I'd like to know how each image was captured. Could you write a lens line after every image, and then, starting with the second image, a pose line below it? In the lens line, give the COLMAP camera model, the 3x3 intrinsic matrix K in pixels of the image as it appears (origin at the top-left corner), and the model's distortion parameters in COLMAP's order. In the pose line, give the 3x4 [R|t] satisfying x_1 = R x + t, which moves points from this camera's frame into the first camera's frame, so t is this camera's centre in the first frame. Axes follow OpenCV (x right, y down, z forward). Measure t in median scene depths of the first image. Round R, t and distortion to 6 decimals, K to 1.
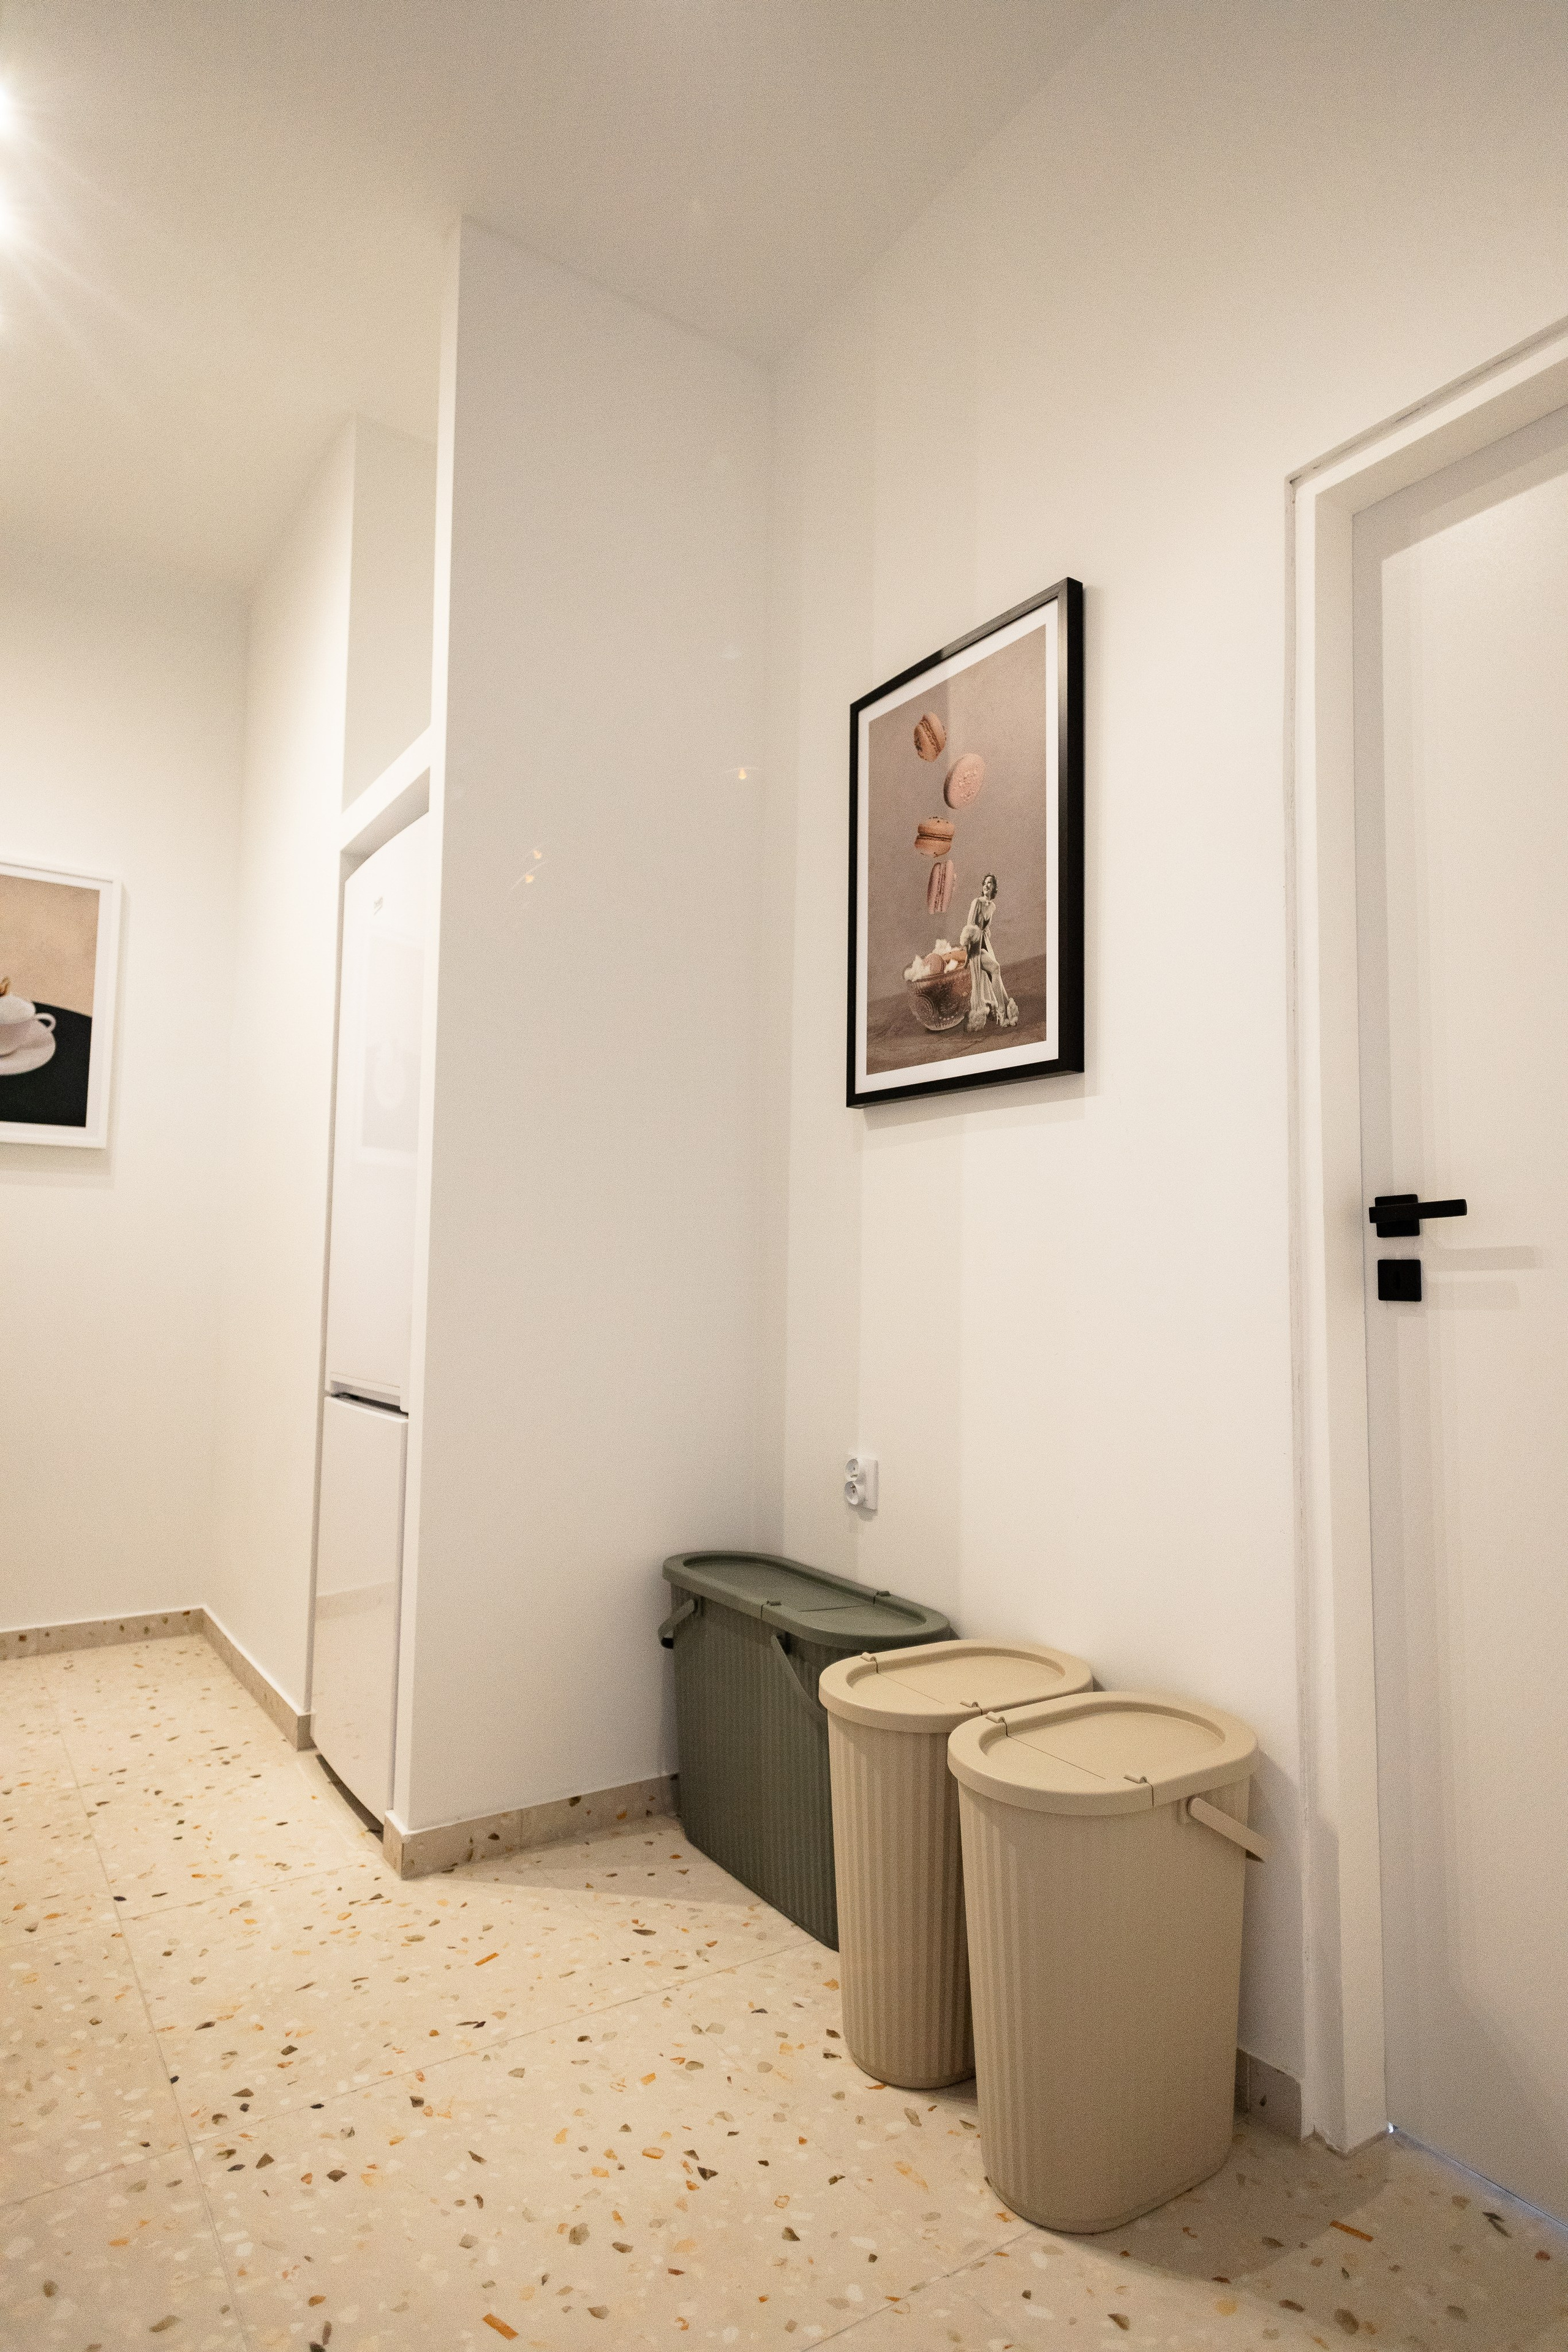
lens RADIAL K [[1302.3, 0, 780.2], [0, 1302.3, 1175.4], [0, 0, 1]] dist [0.013729, -0.001561]
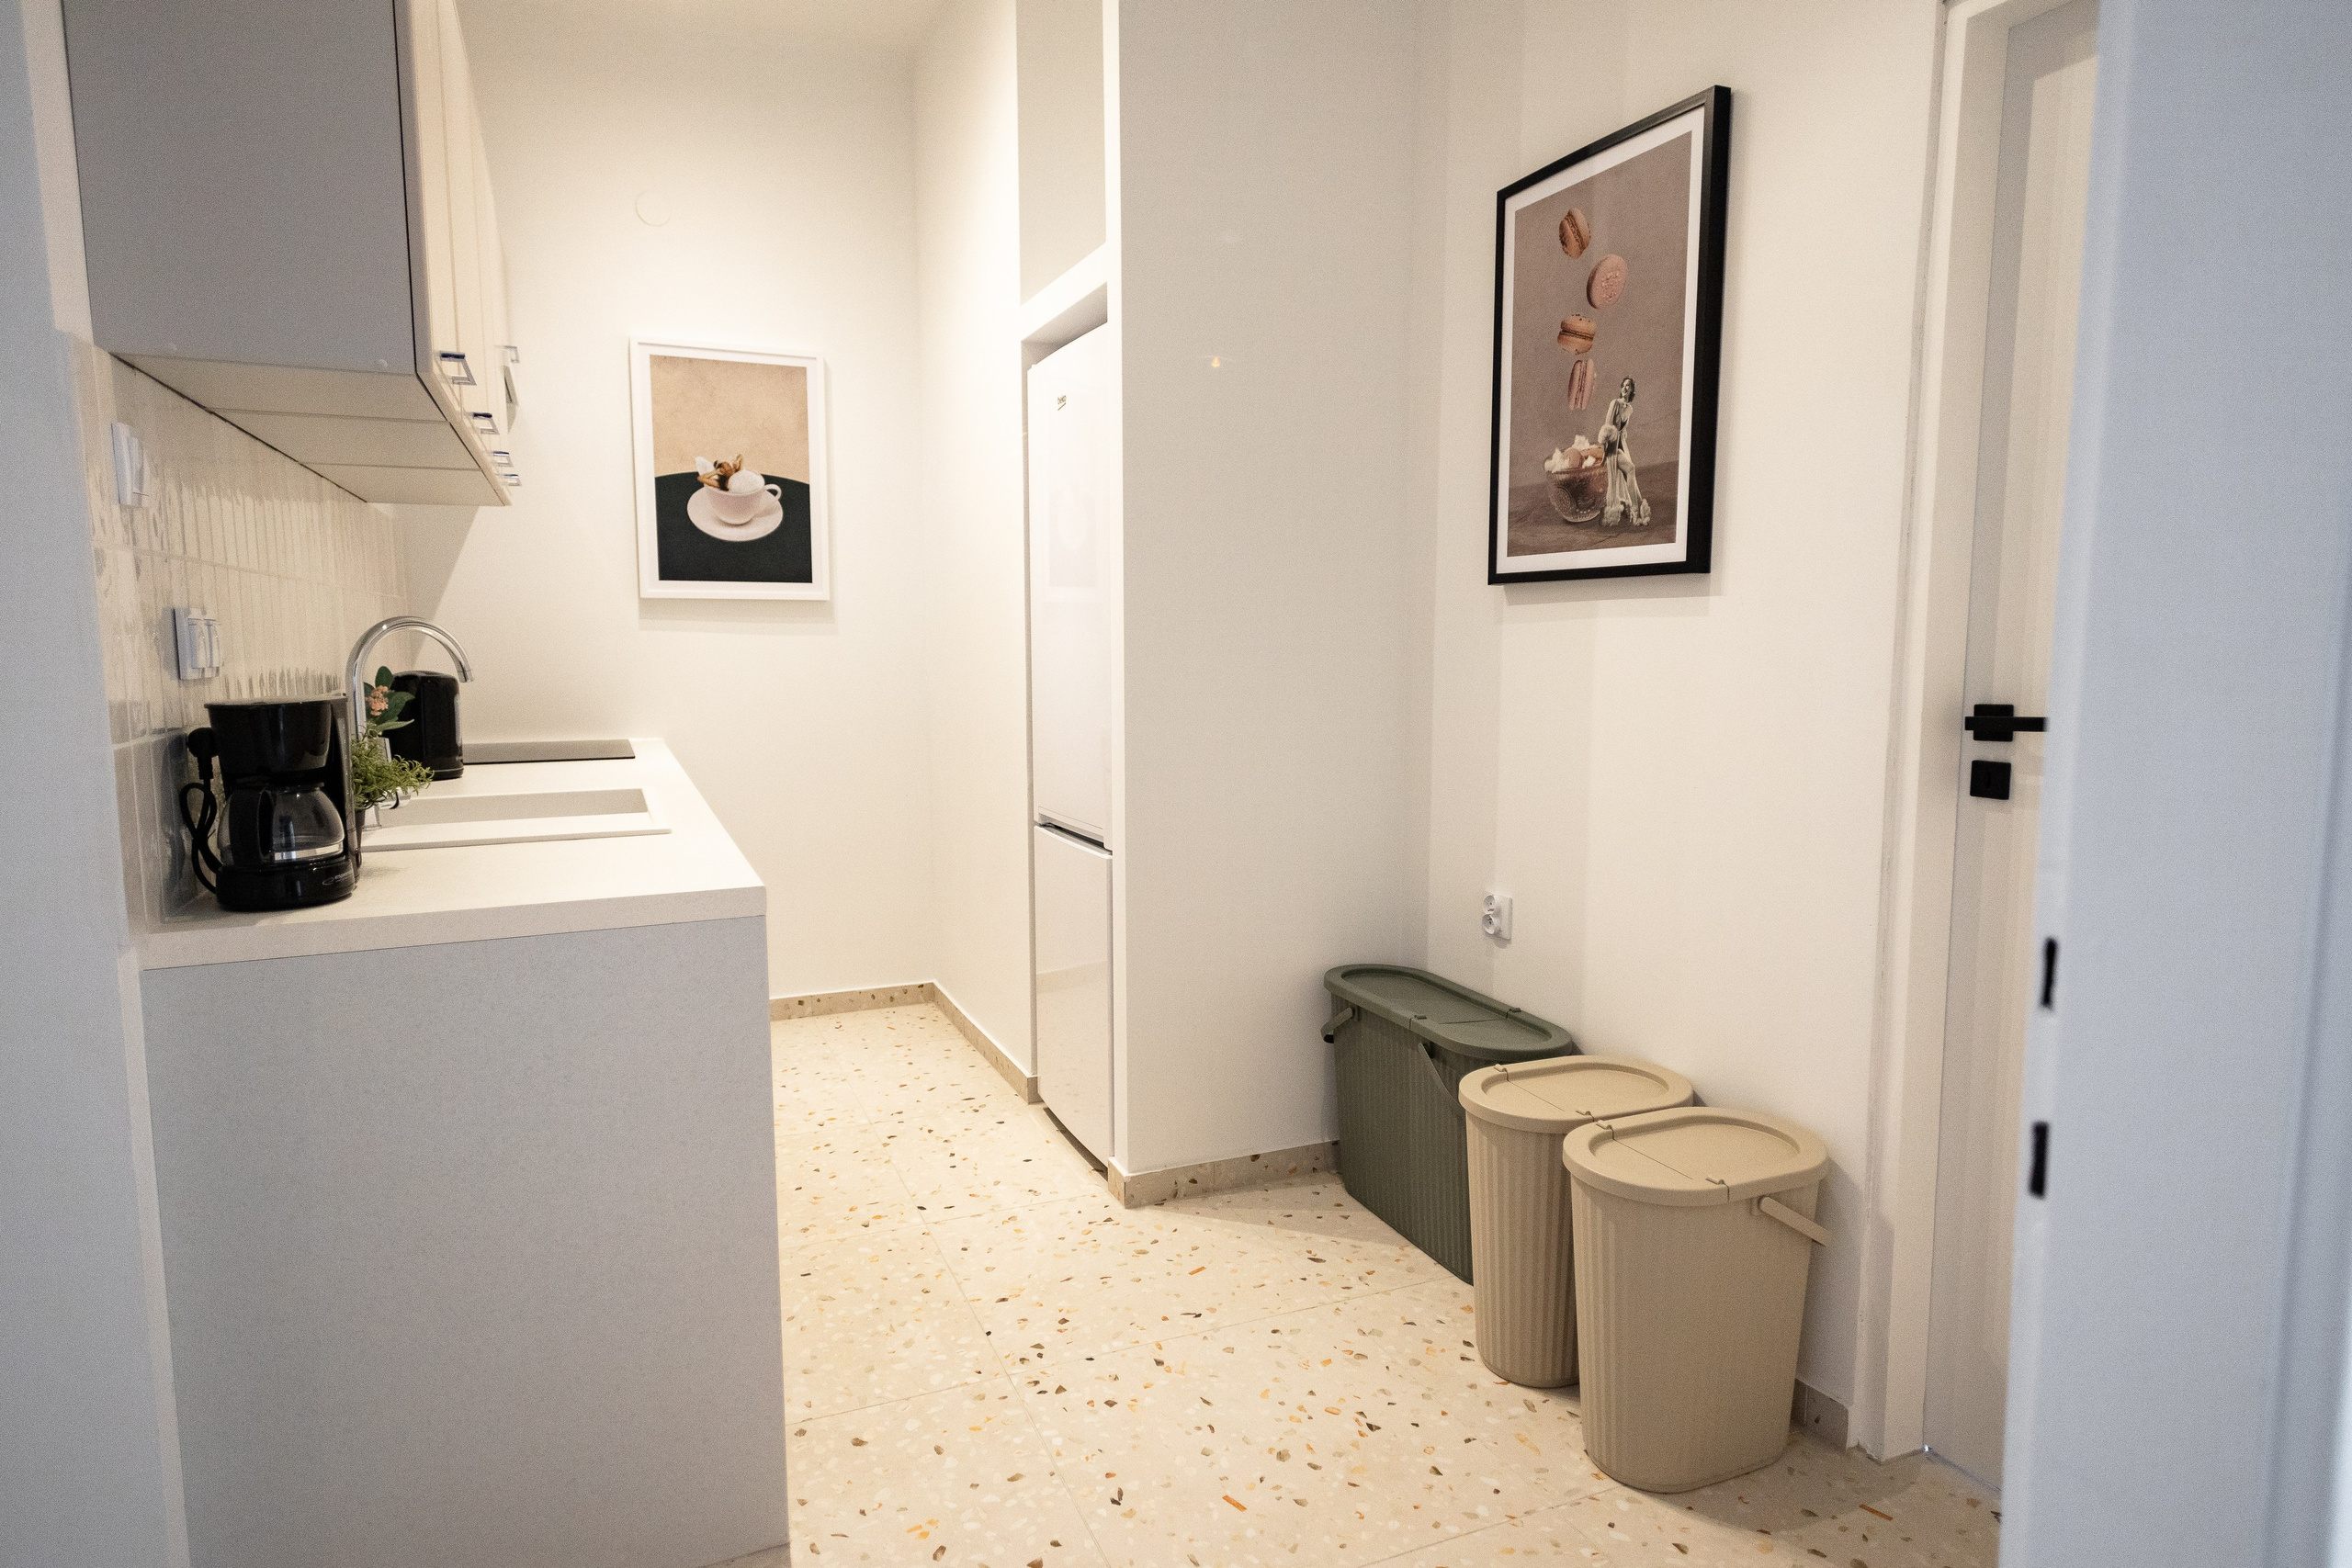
lens RADIAL K [[1325.6, 0, 1170.5], [0, 1325.6, 777.6], [0, 0, 1]] dist [0.014189, -0.001372]
pose [[0.983038, 0.002700, -0.183384, -0.007653], [0.030731, 0.983331, 0.179209, -0.115847], [0.180811, -0.181805, 0.966568, -0.184322]]
